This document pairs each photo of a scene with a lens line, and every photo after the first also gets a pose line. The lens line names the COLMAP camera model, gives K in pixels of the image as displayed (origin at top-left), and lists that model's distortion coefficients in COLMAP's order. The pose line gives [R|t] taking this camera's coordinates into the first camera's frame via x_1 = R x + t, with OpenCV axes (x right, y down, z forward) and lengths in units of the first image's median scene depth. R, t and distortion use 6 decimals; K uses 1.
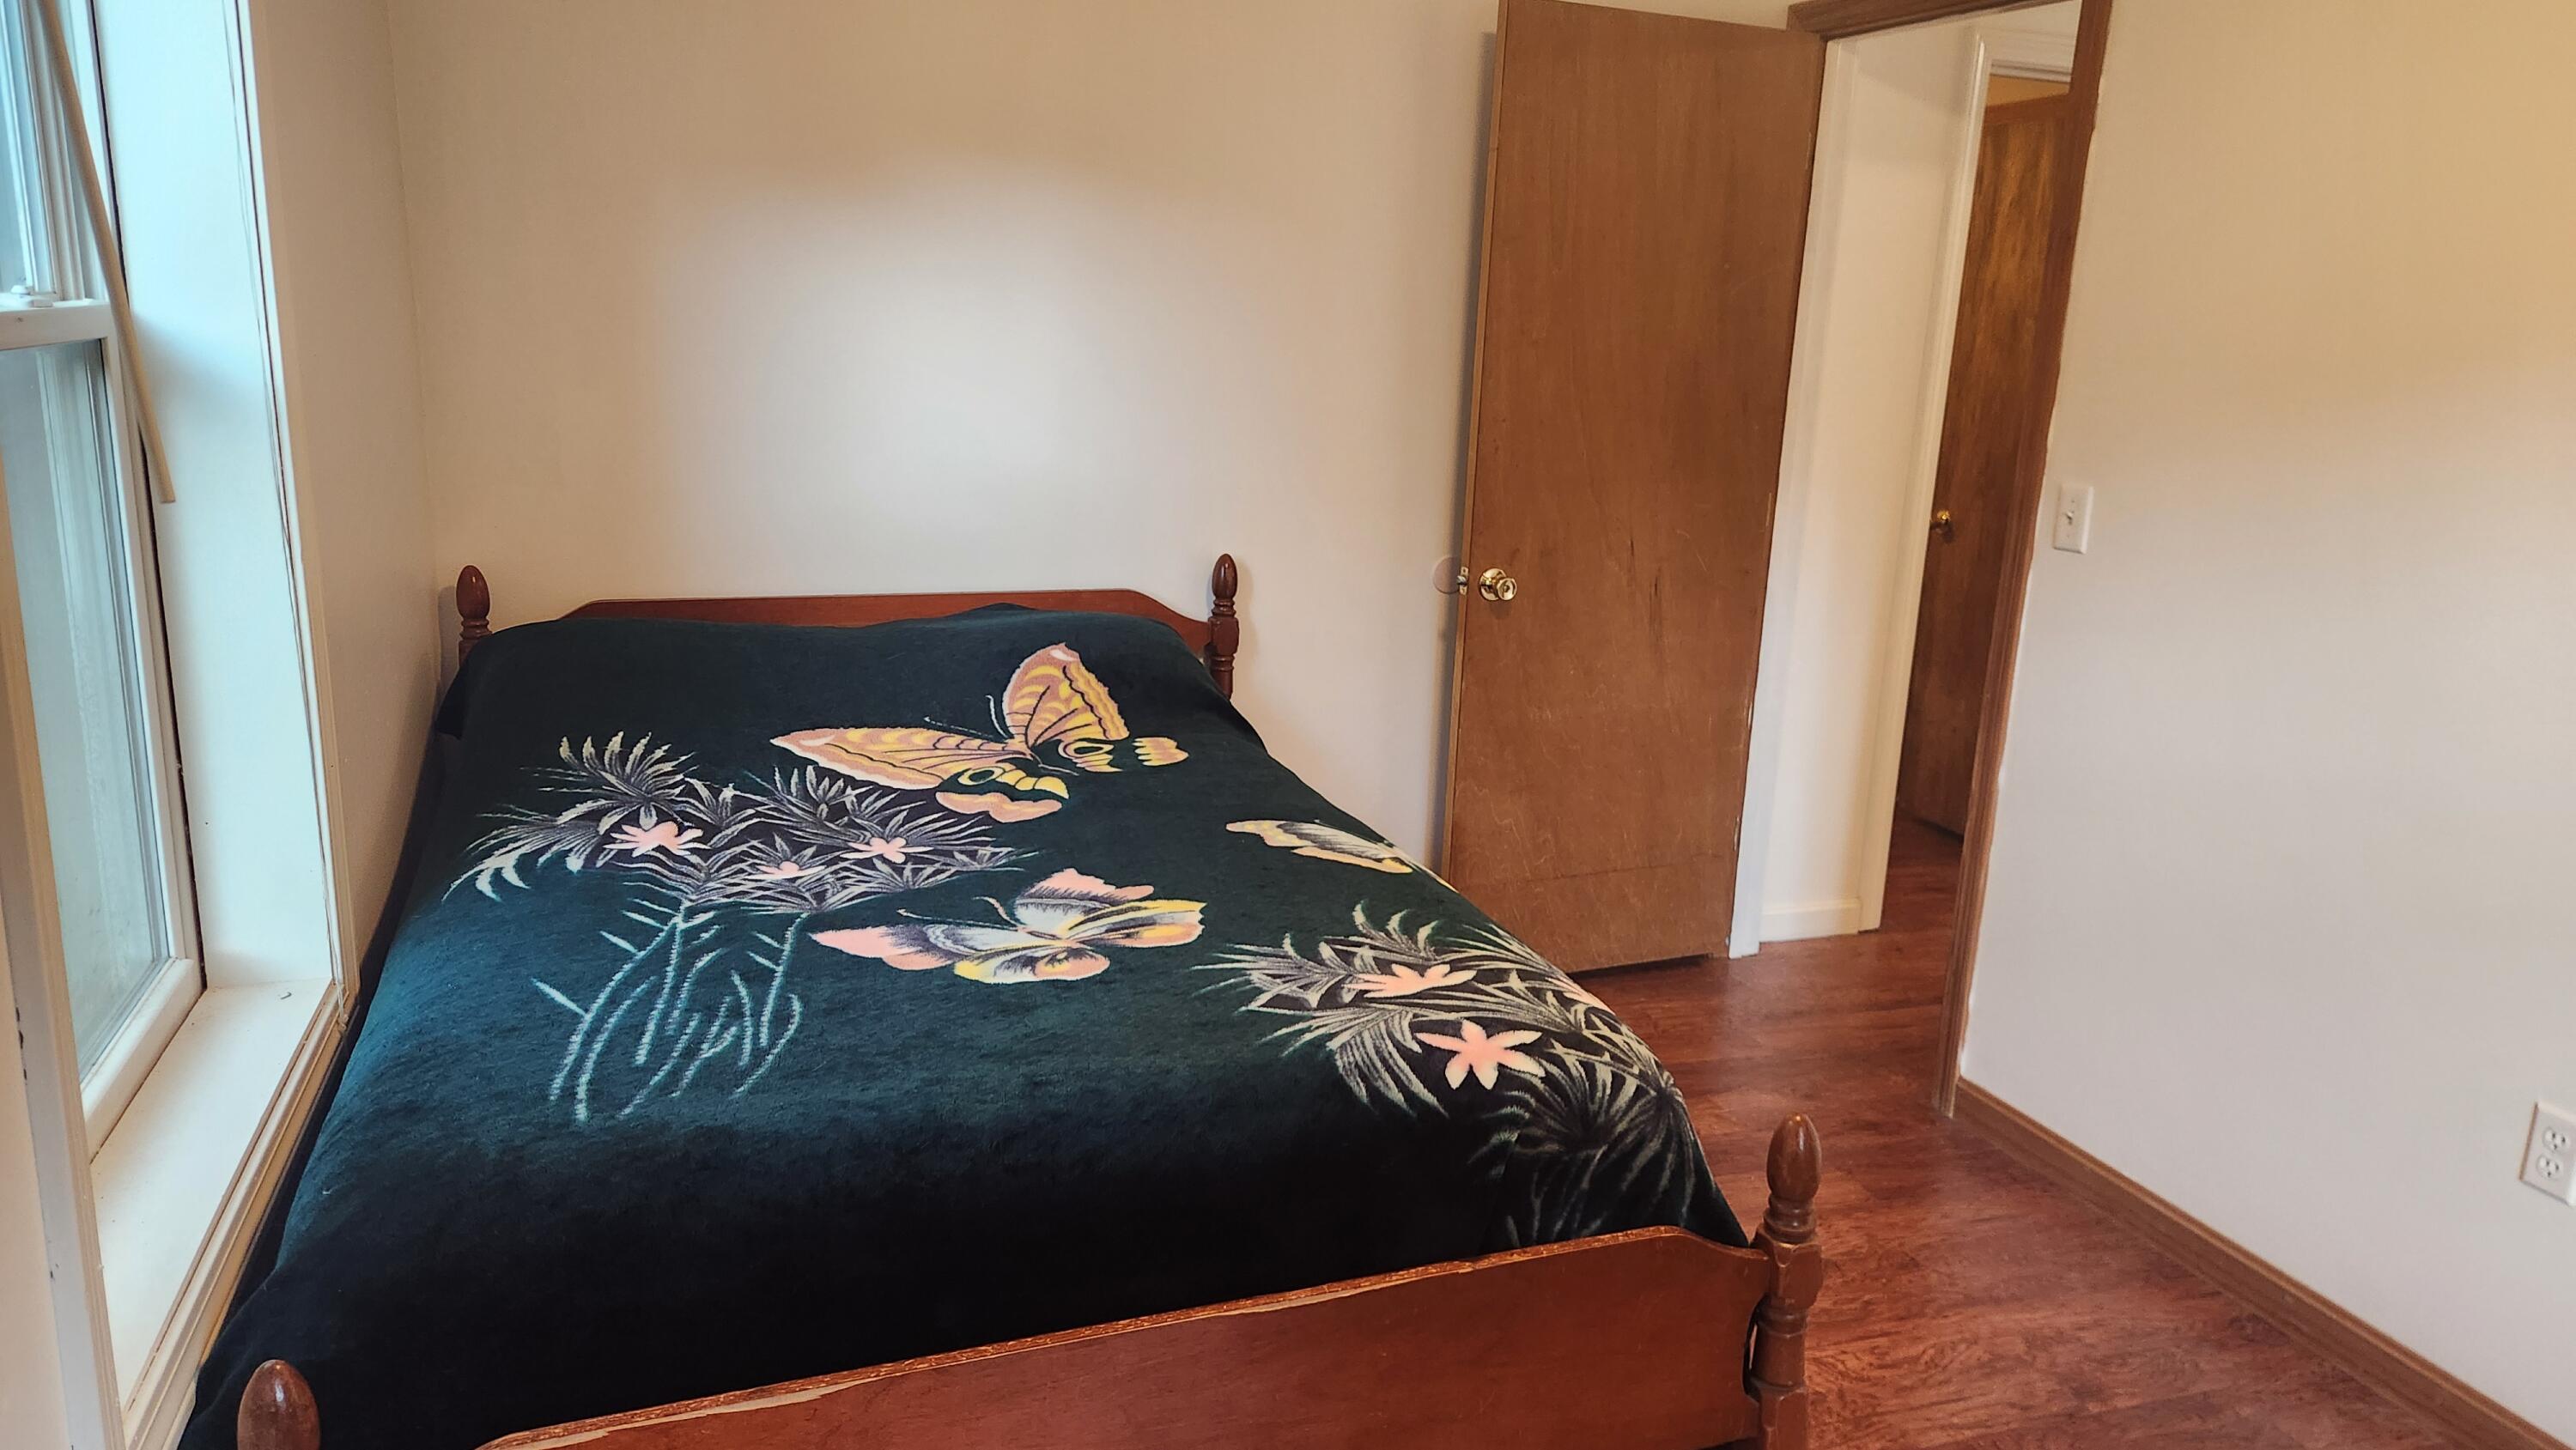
lens RADIAL K [[1702.3, 0, 1287.1], [0, 1702.3, 722.1], [0, 0, 1]] dist [0.092722, -0.072080]
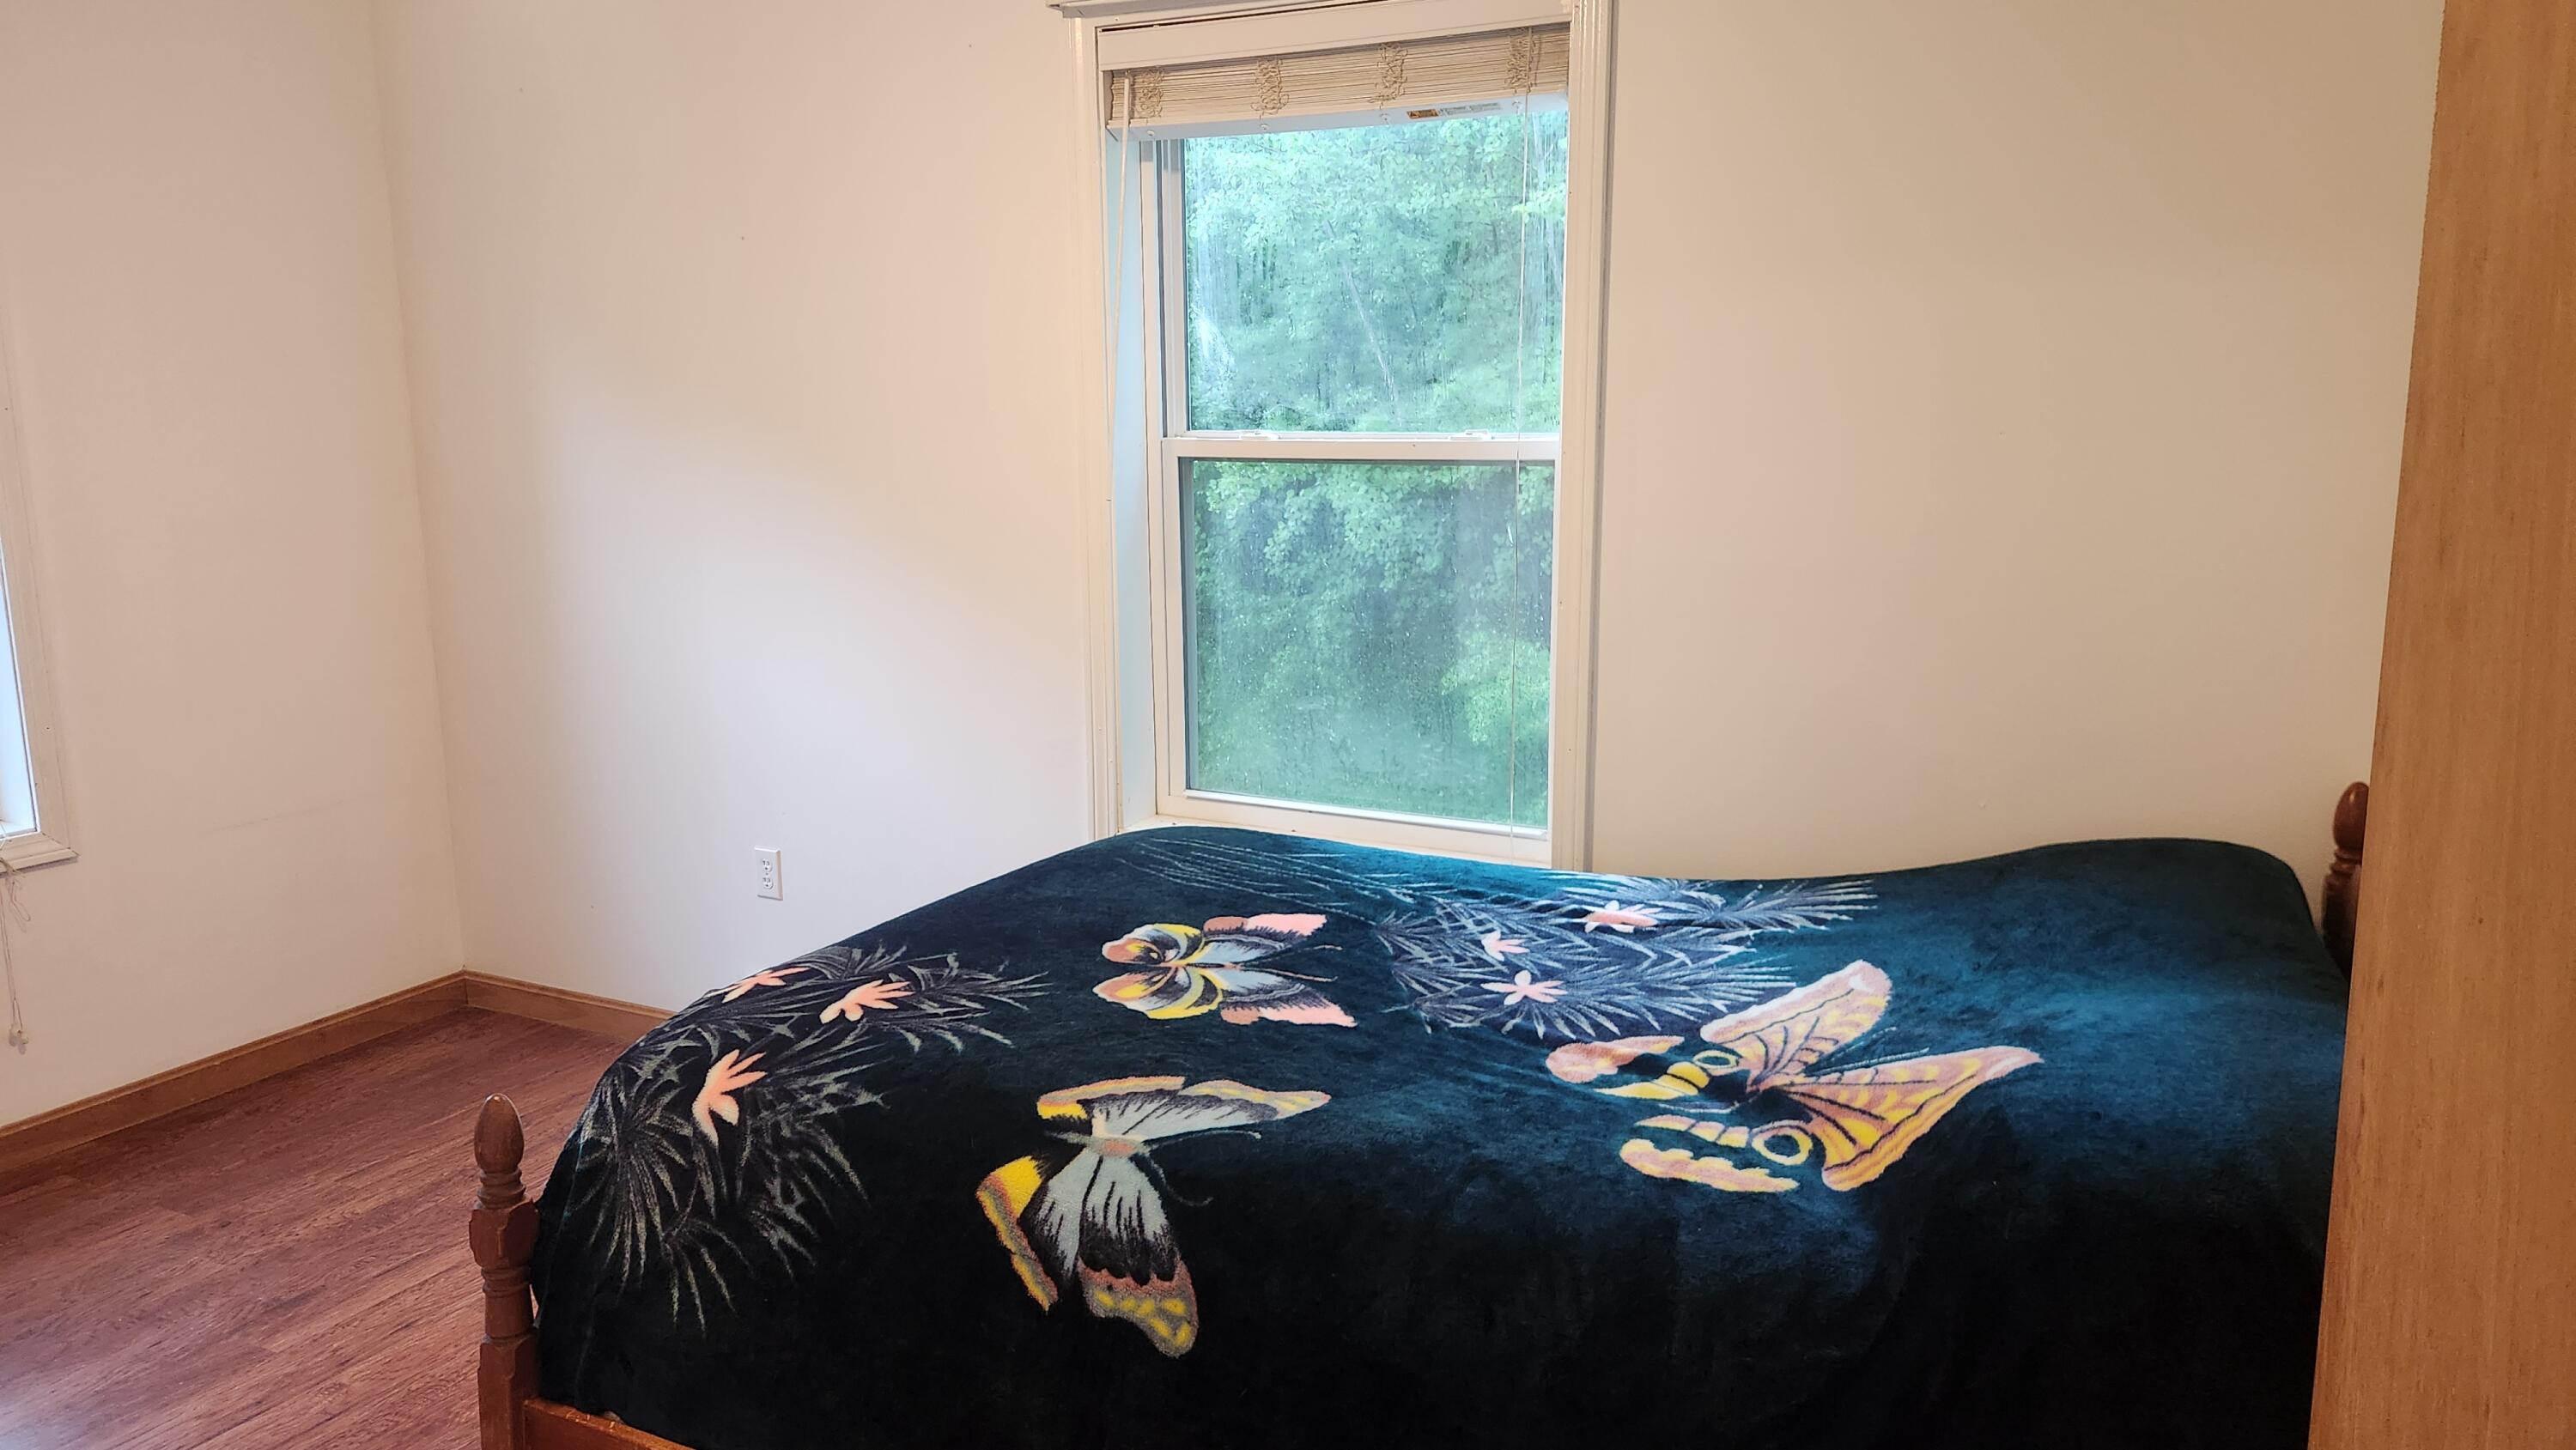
lens RADIAL K [[1702.3, 0, 1287.1], [0, 1702.3, 722.1], [0, 0, 1]] dist [0.092722, -0.072080]
pose [[-0.723455, 0.094856, -0.683824, 0.526934], [-0.186205, 0.926997, 0.325584, -0.368131], [0.664786, 0.362877, -0.652978, 1.560390]]
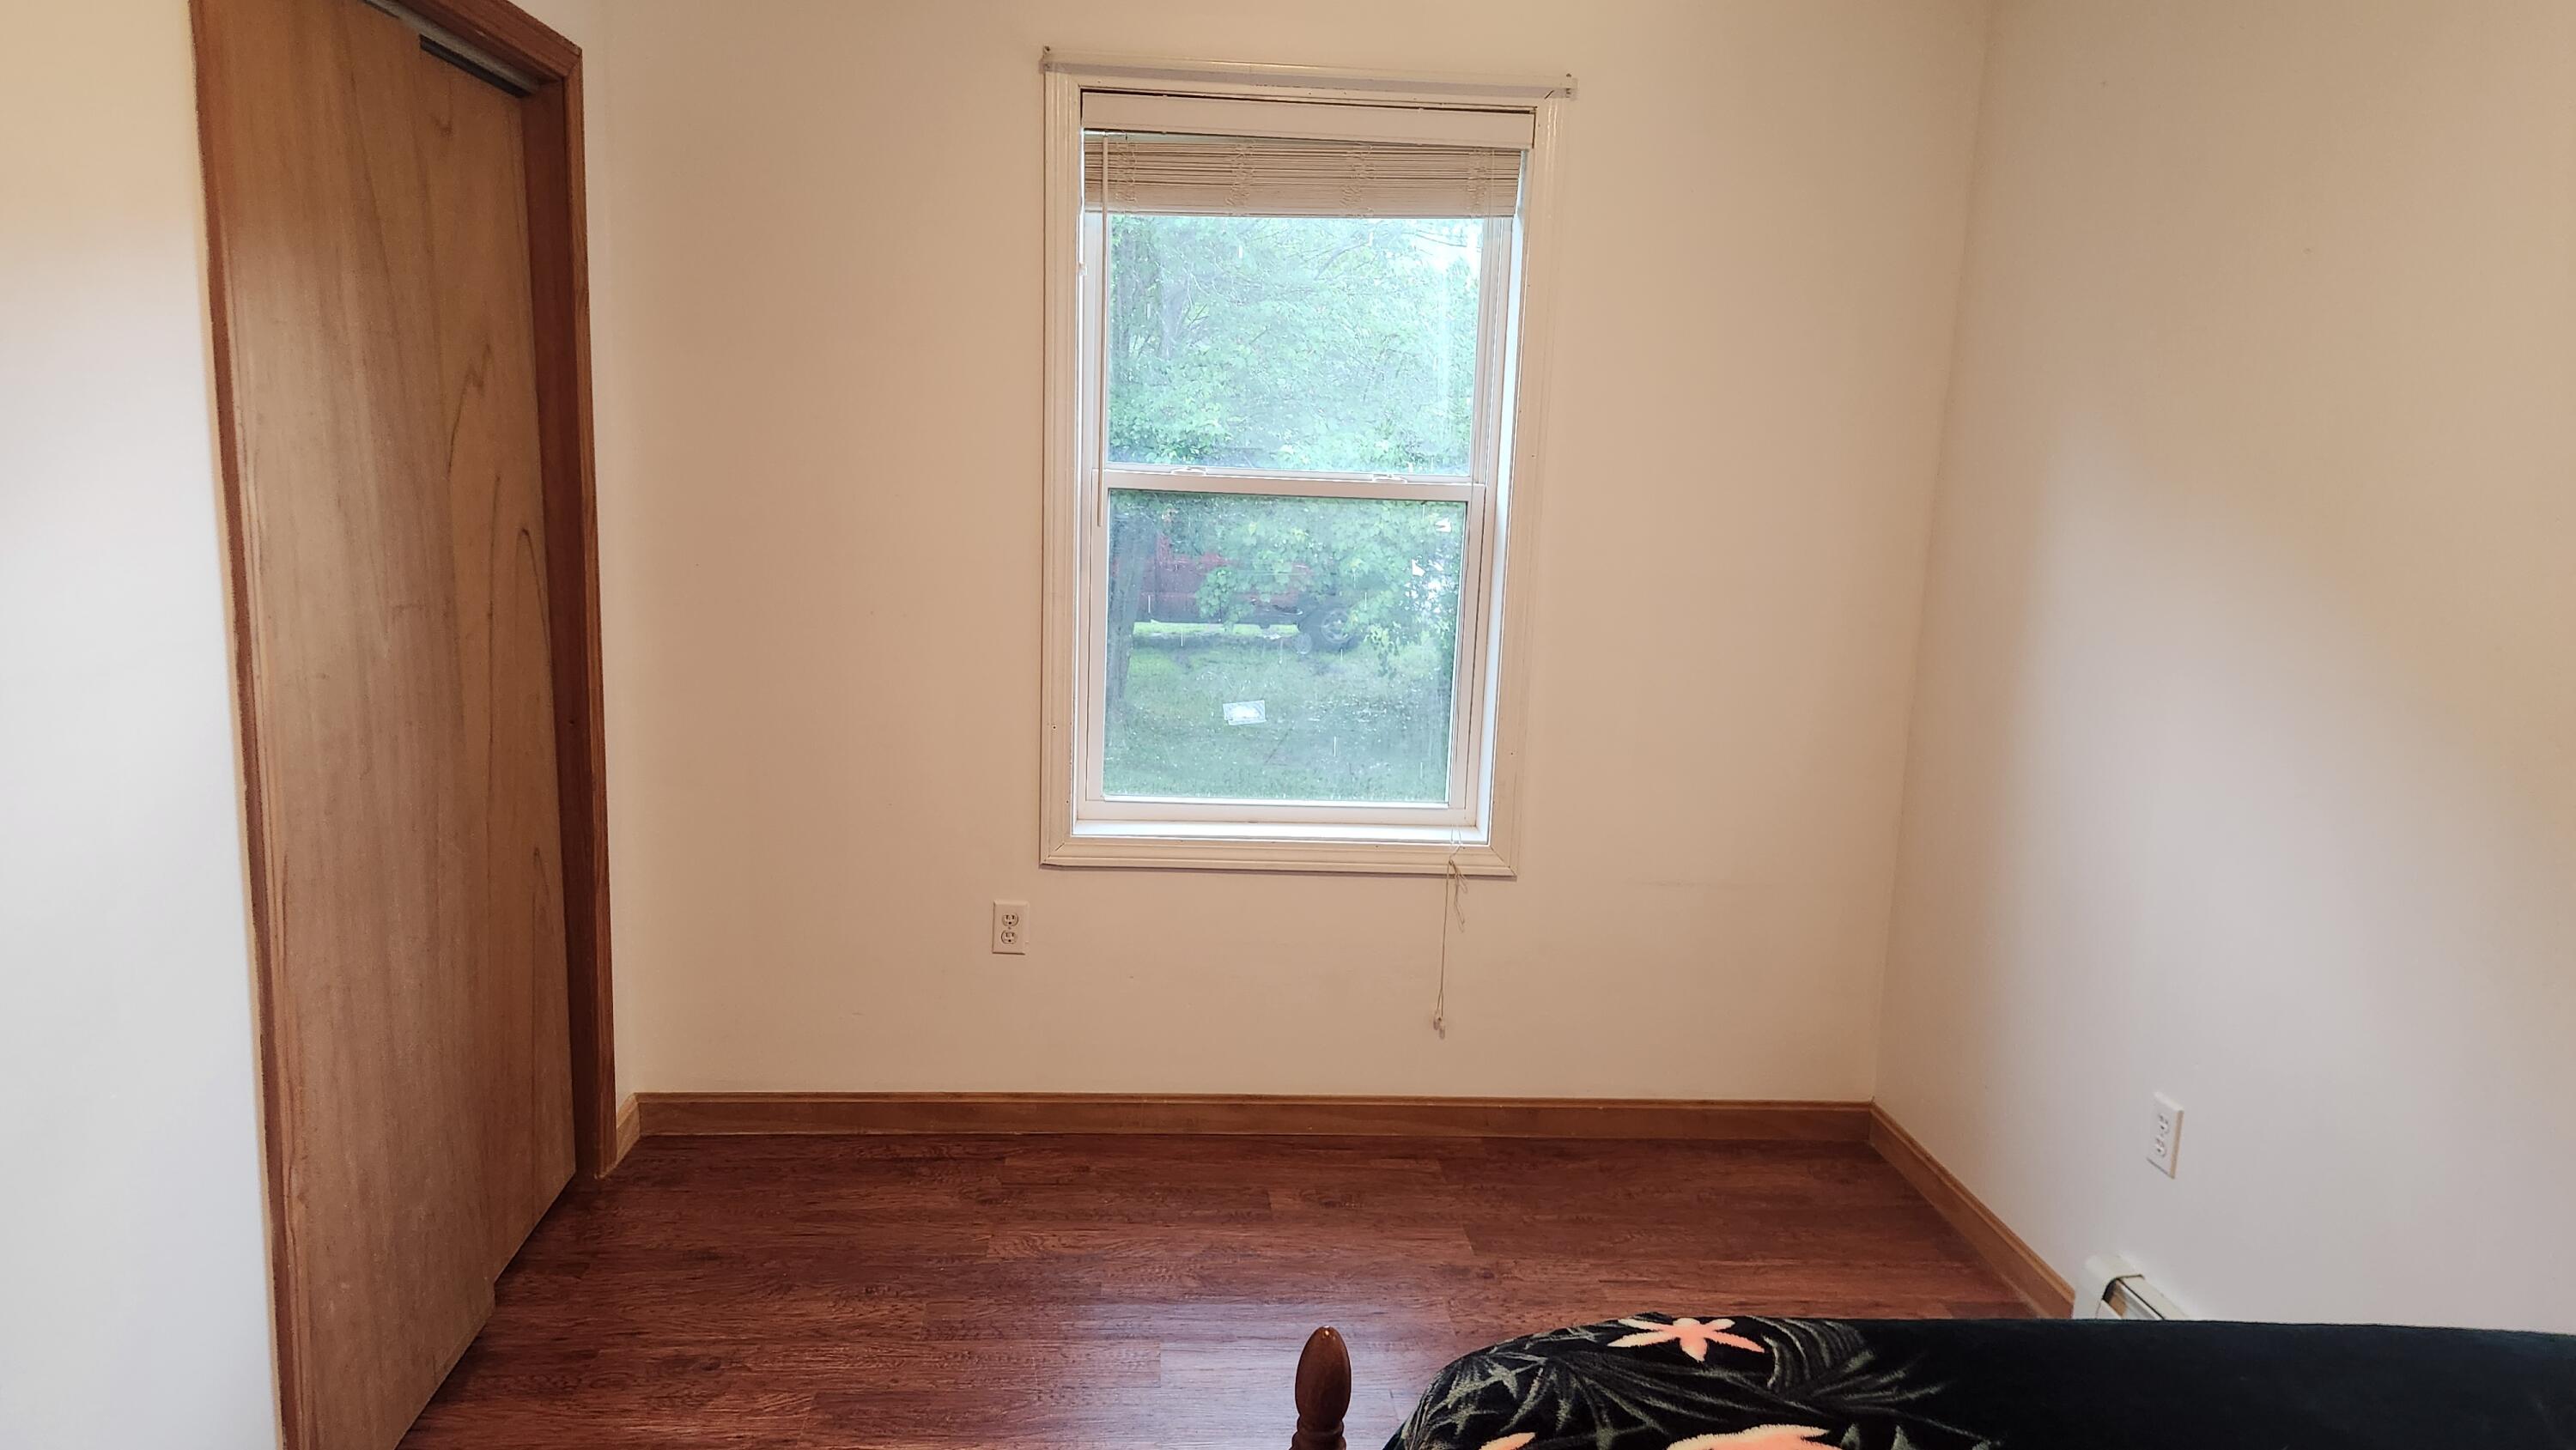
lens RADIAL K [[1702.3, 0, 1287.1], [0, 1702.3, 722.1], [0, 0, 1]] dist [0.092722, -0.072080]
pose [[-0.966800, -0.122846, 0.224069, 0.115706], [-0.022916, 0.915010, 0.402779, -0.329946], [-0.254505, 0.384272, -0.887447, 1.304950]]
